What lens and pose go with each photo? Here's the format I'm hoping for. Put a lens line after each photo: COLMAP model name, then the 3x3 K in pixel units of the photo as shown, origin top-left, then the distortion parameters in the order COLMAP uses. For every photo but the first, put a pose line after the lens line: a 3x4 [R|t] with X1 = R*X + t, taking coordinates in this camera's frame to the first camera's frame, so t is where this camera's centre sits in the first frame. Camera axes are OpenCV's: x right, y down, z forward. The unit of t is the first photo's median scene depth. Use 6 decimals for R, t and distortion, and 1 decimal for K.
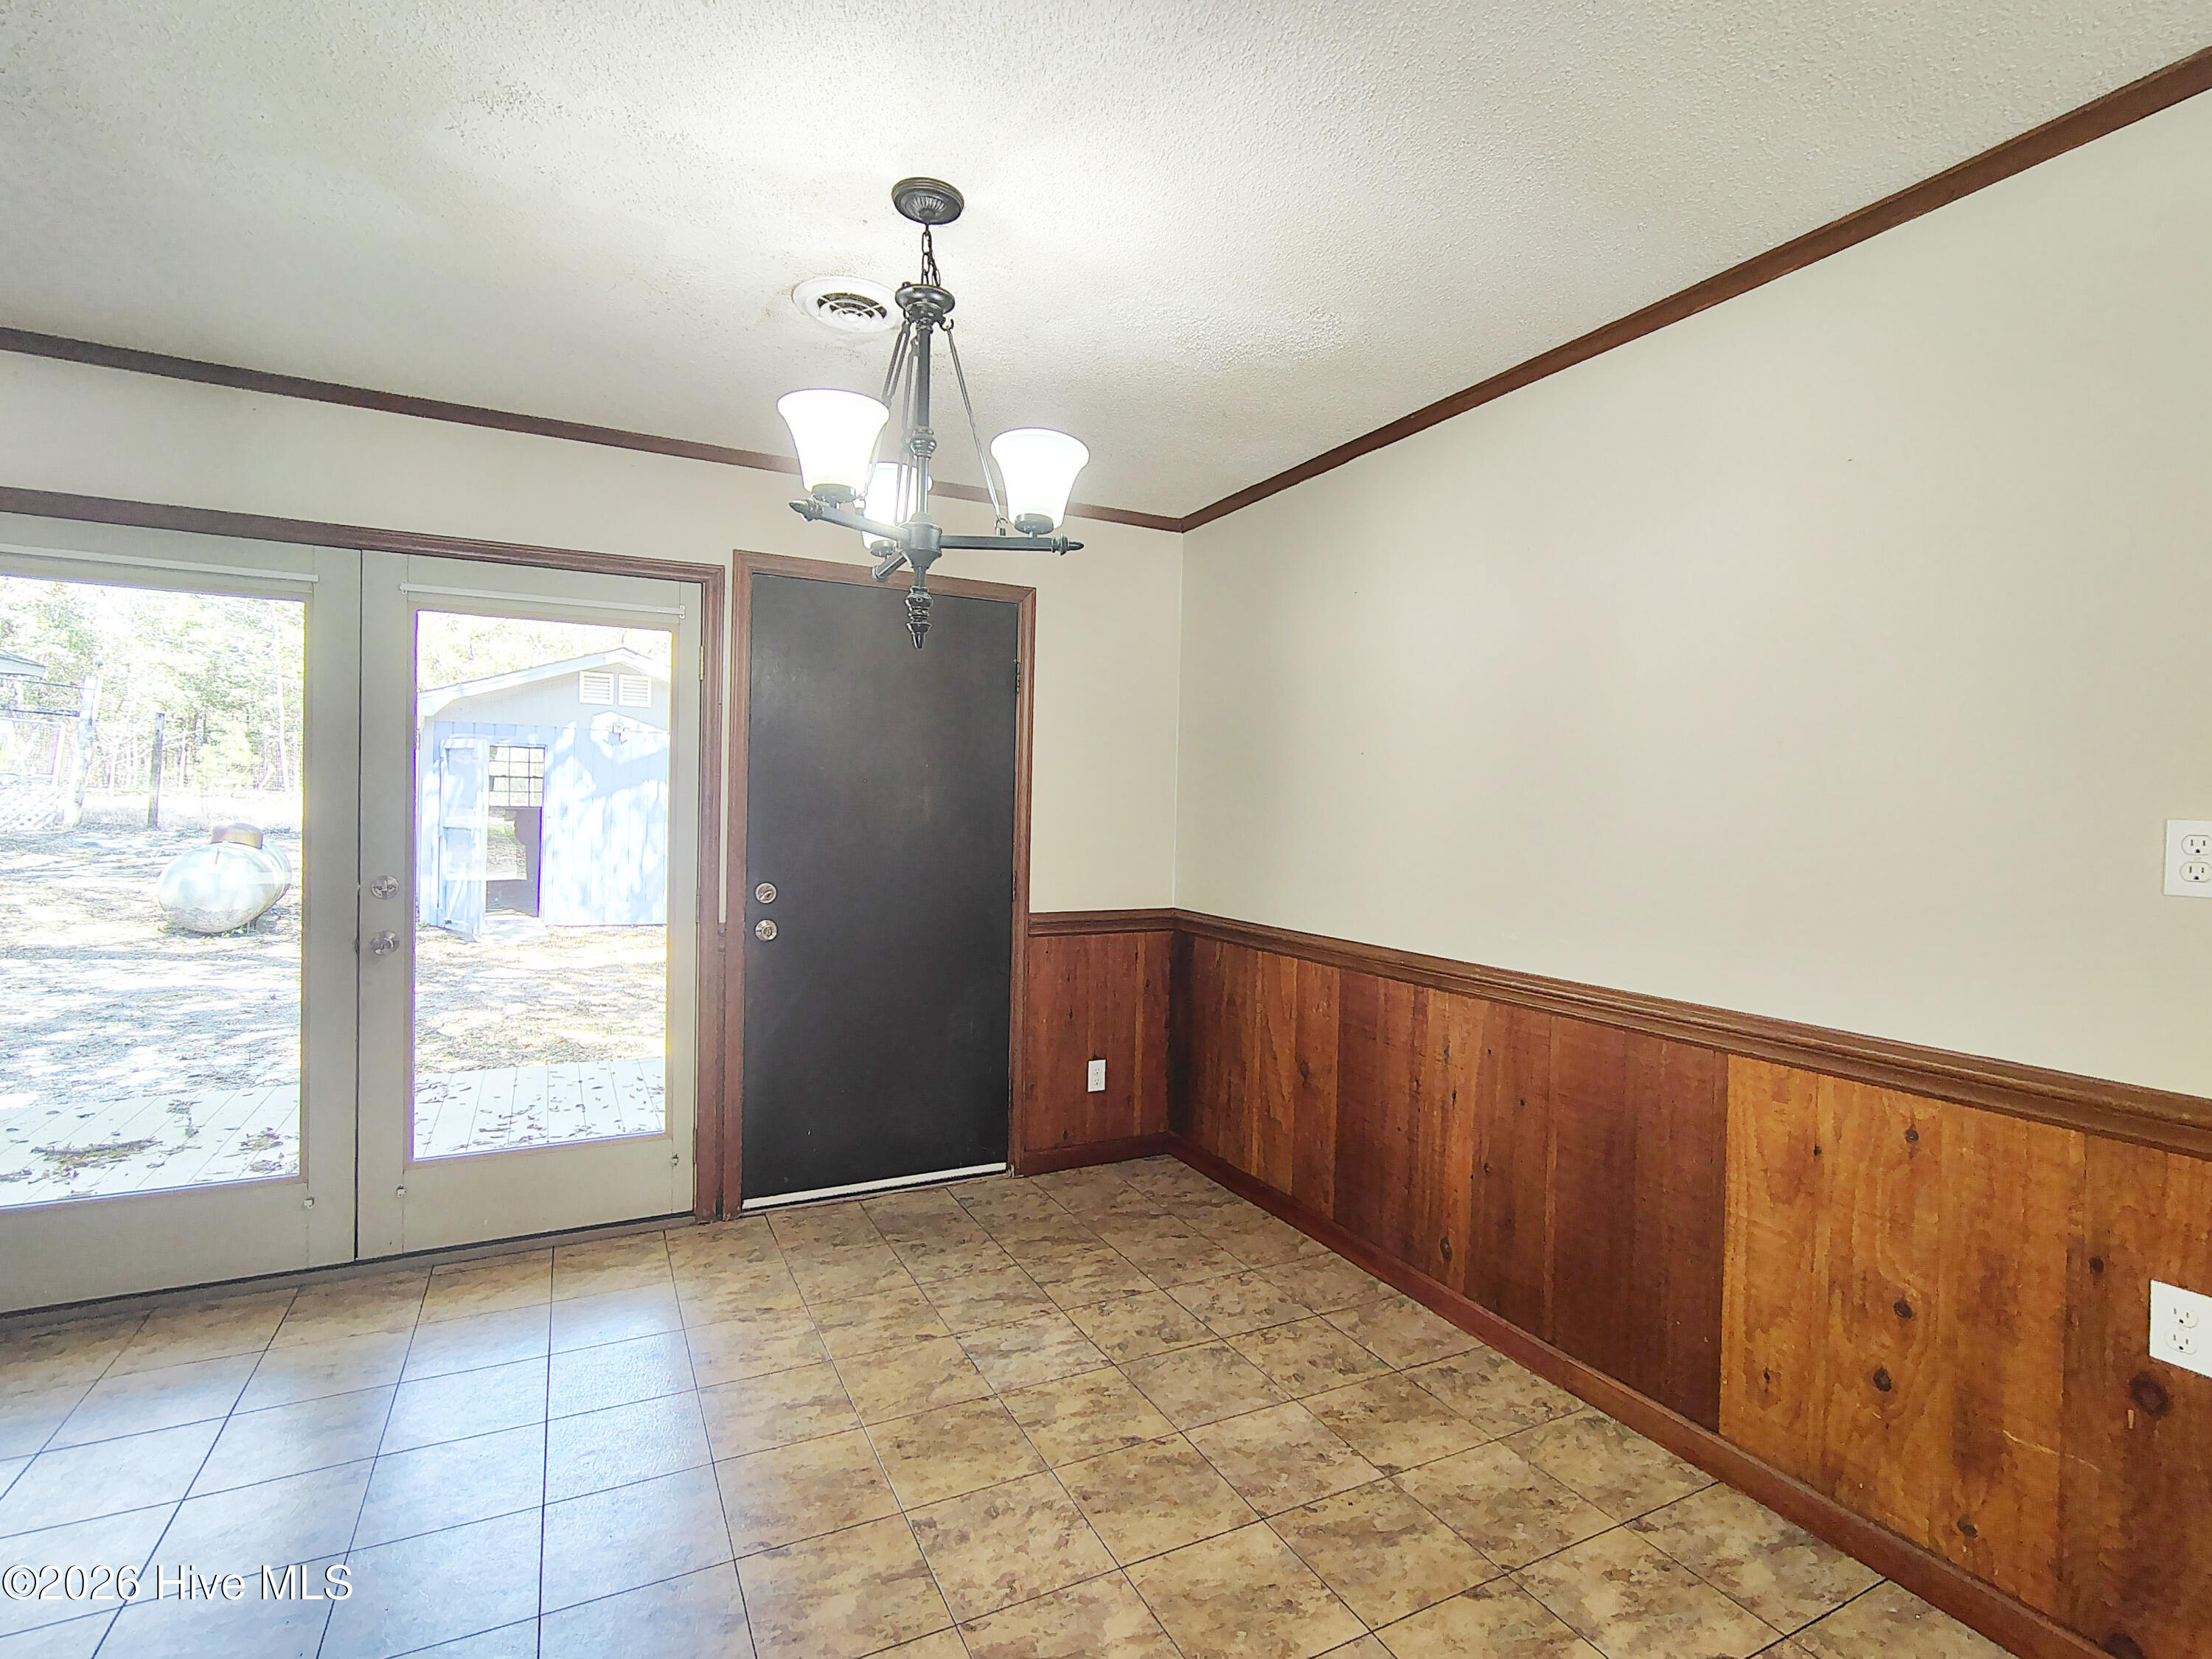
lens RADIAL K [[1052.1, 0, 1113.9], [0, 1052.1, 822.9], [0, 0, 1]] dist [-0.002031, -0.000334]
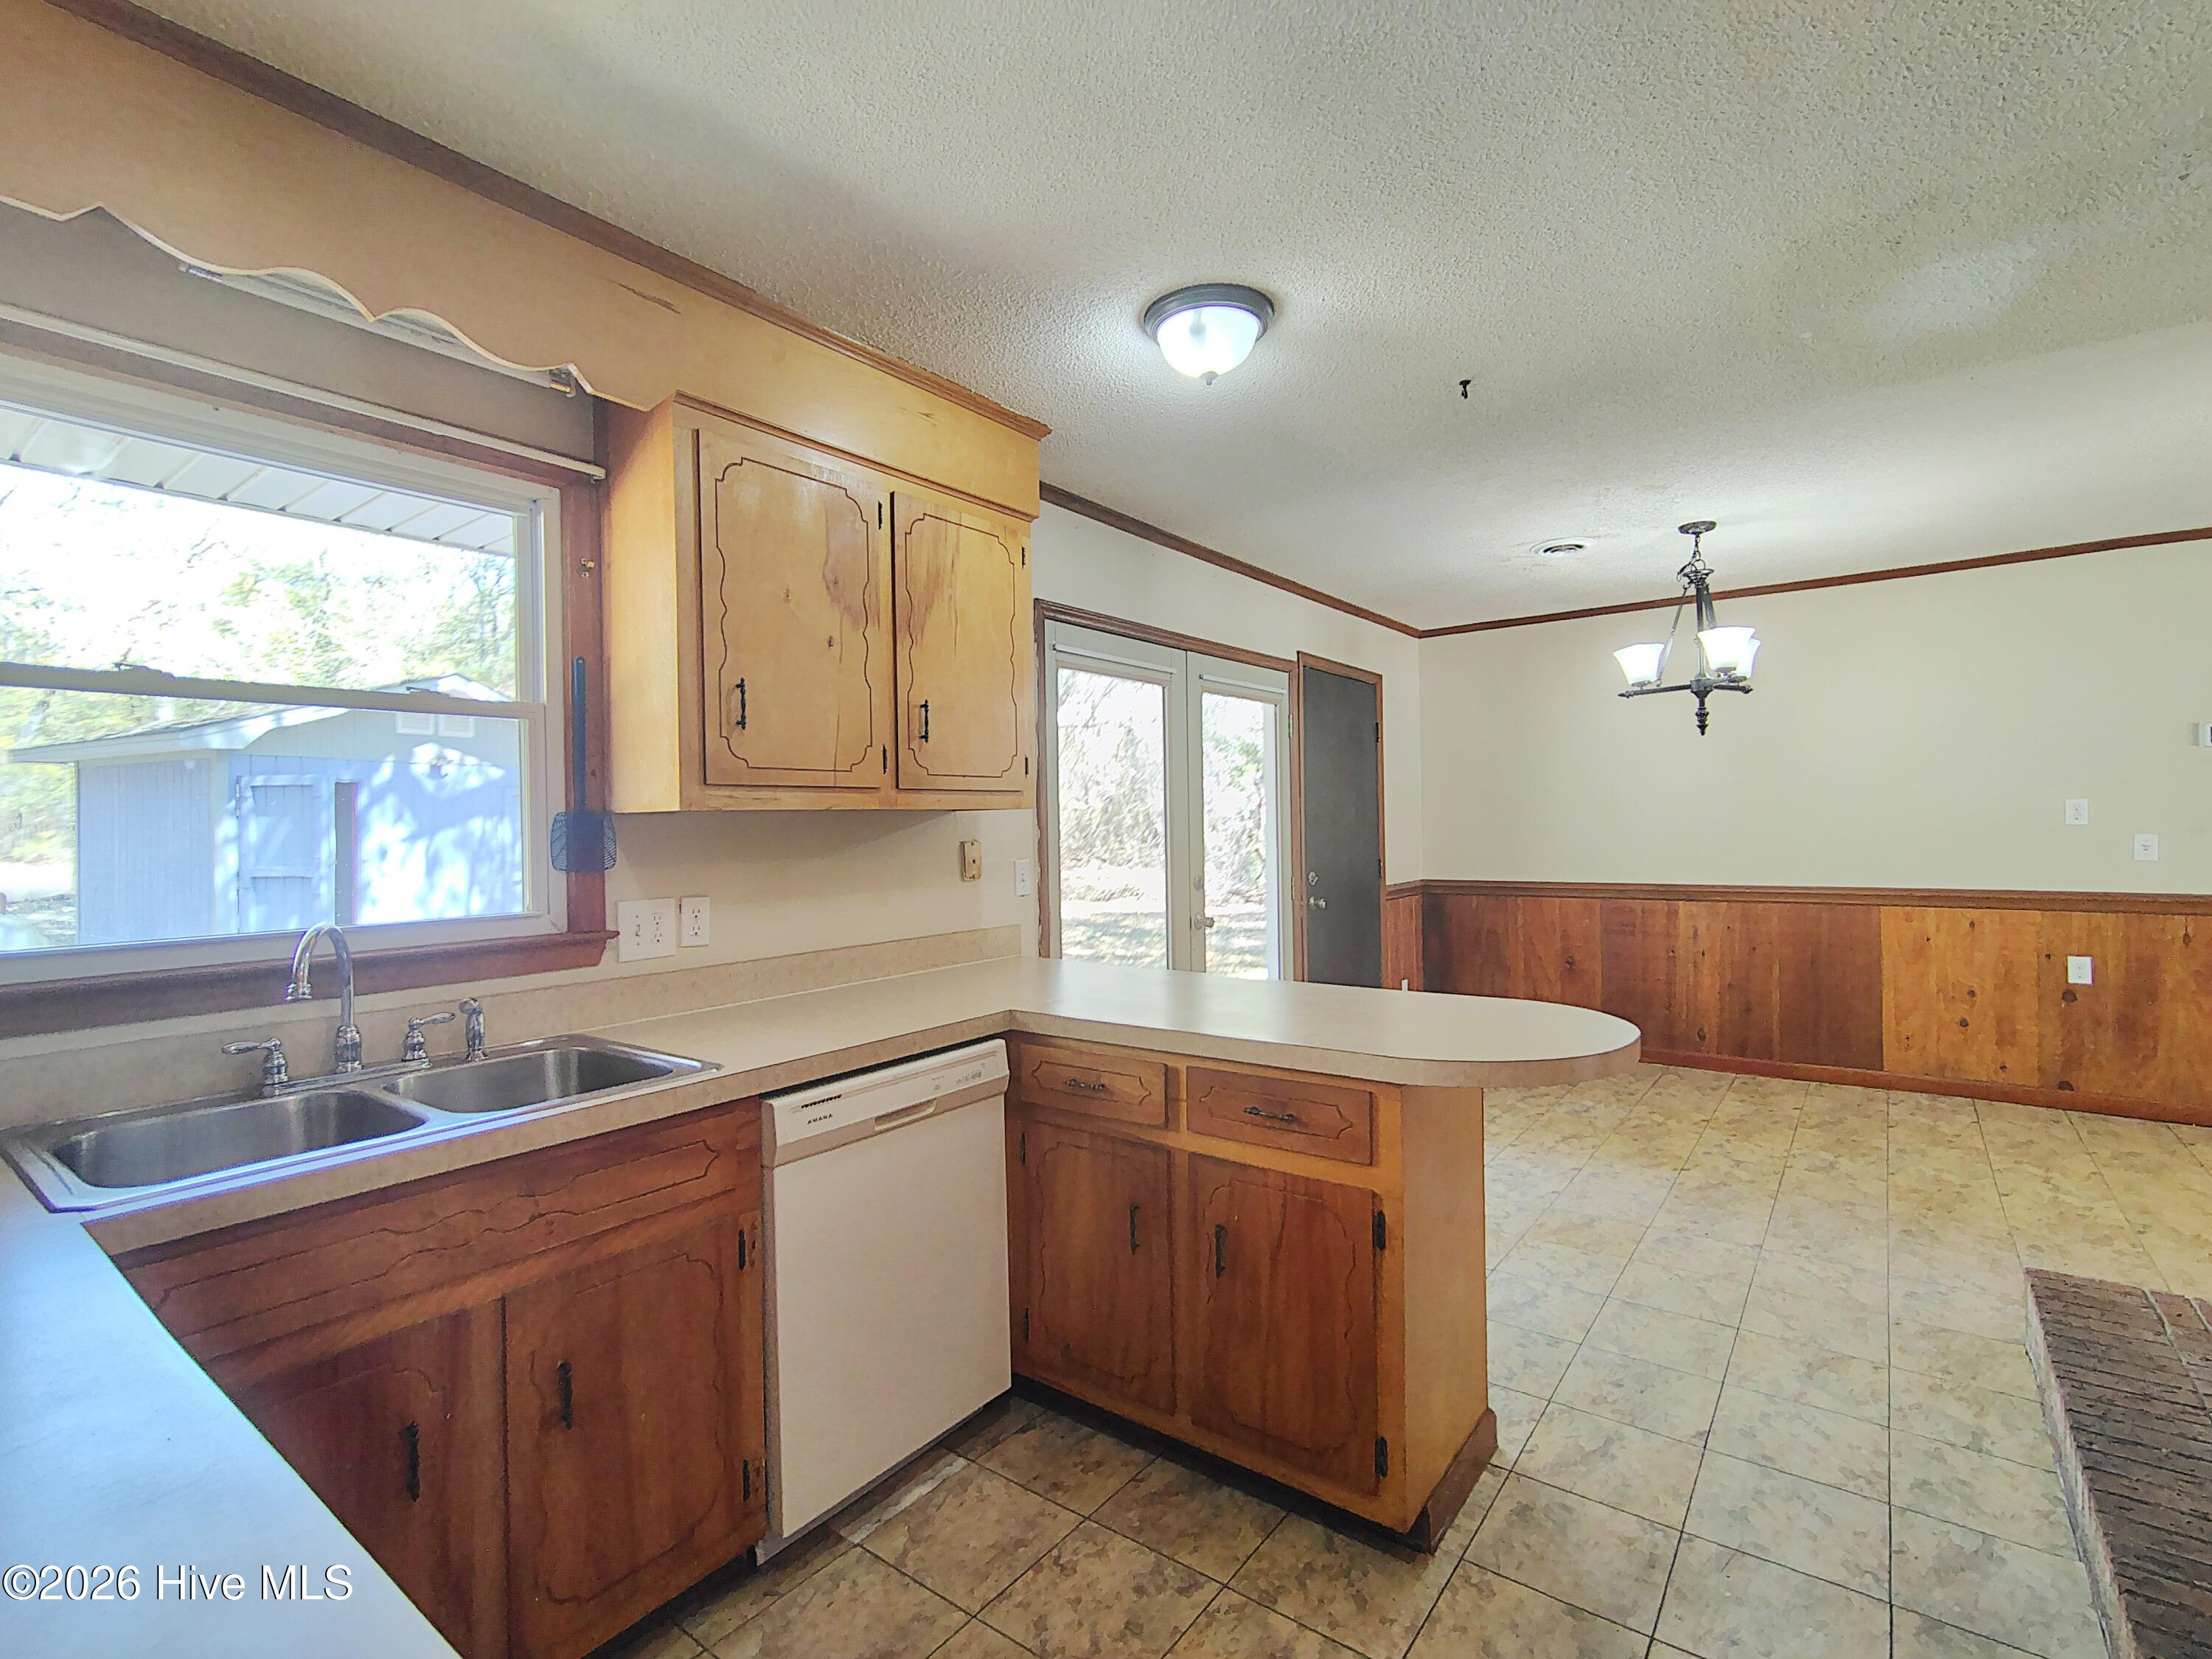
lens RADIAL K [[1025.0, 0, 1097.0], [0, 1025.0, 826.3], [0, 0, 1]] dist [-0.002008, 0.000201]
pose [[0.900082, -0.036088, 0.434223, -1.454100], [0.042963, 0.999058, -0.006026, -0.013464], [-0.433597, 0.024080, 0.900785, -0.219568]]
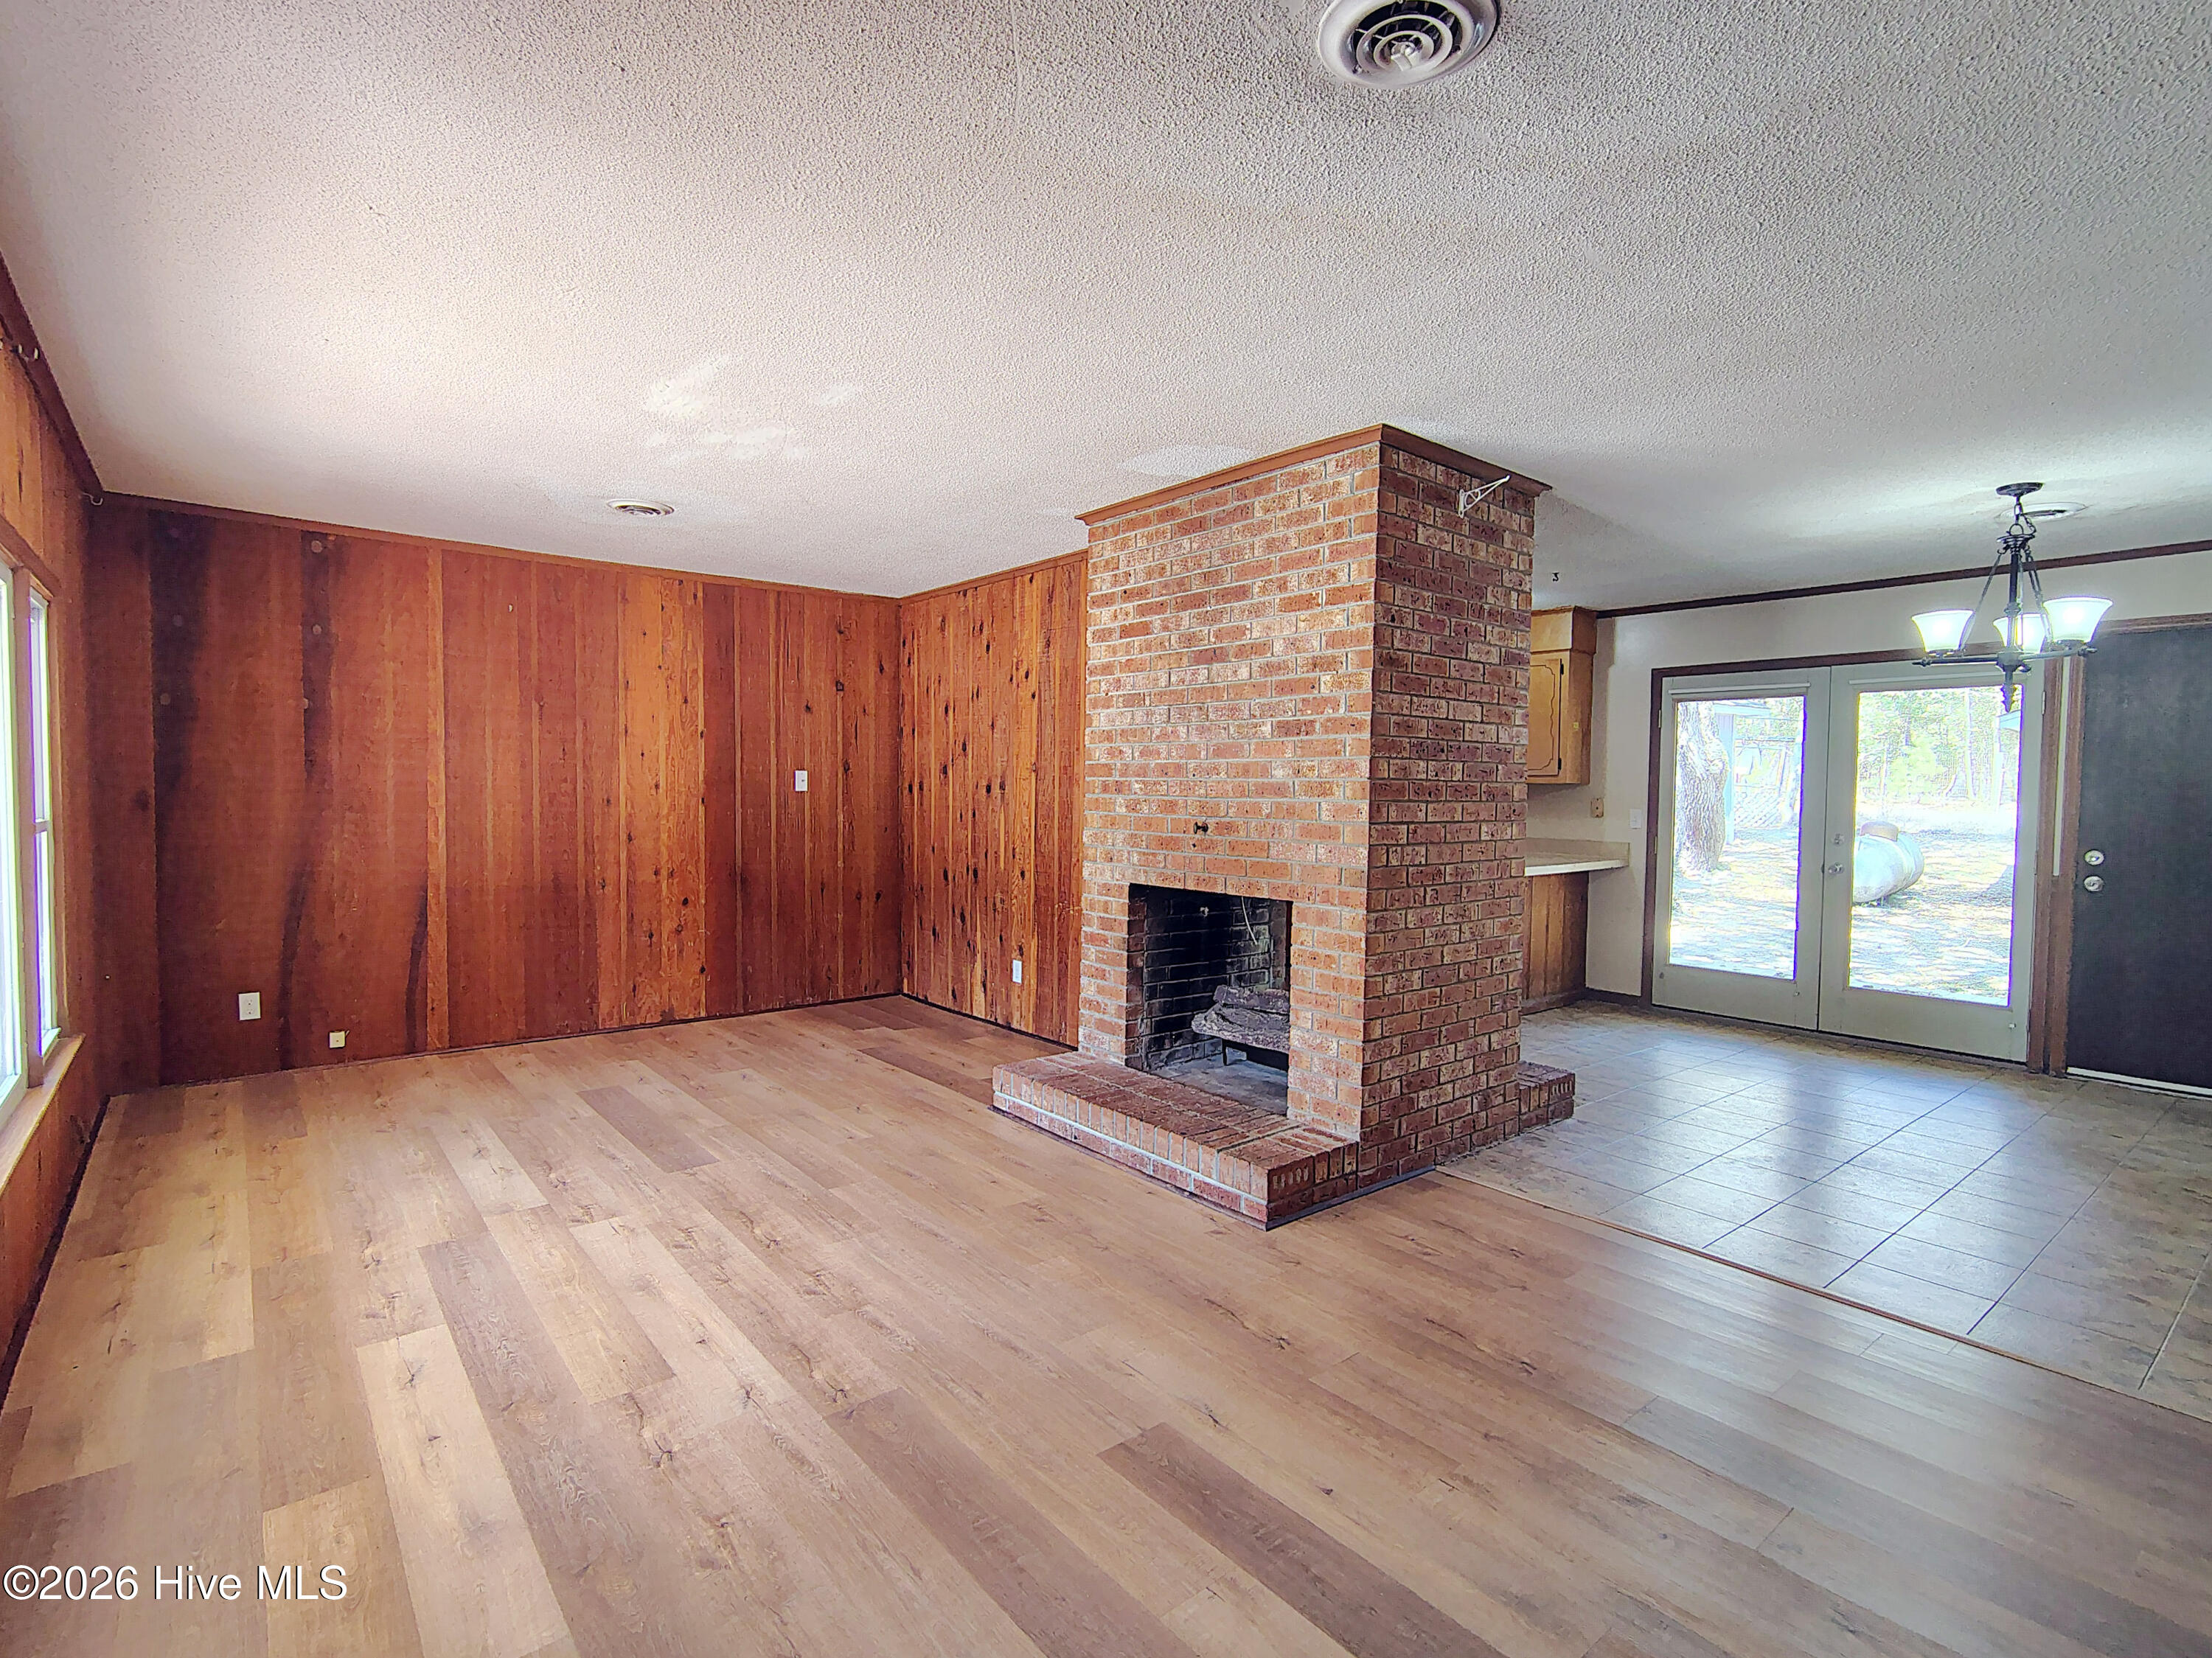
lens RADIAL K [[1025.0, 0, 1097.0], [0, 1025.0, 825.8], [0, 0, 1]] dist [-0.002008, 0.000201]
pose [[0.178580, 0.025212, -0.983602, 0.932608], [-0.030964, 0.999321, 0.019993, 0.043452], [0.983438, 0.026886, 0.179239, -0.689941]]
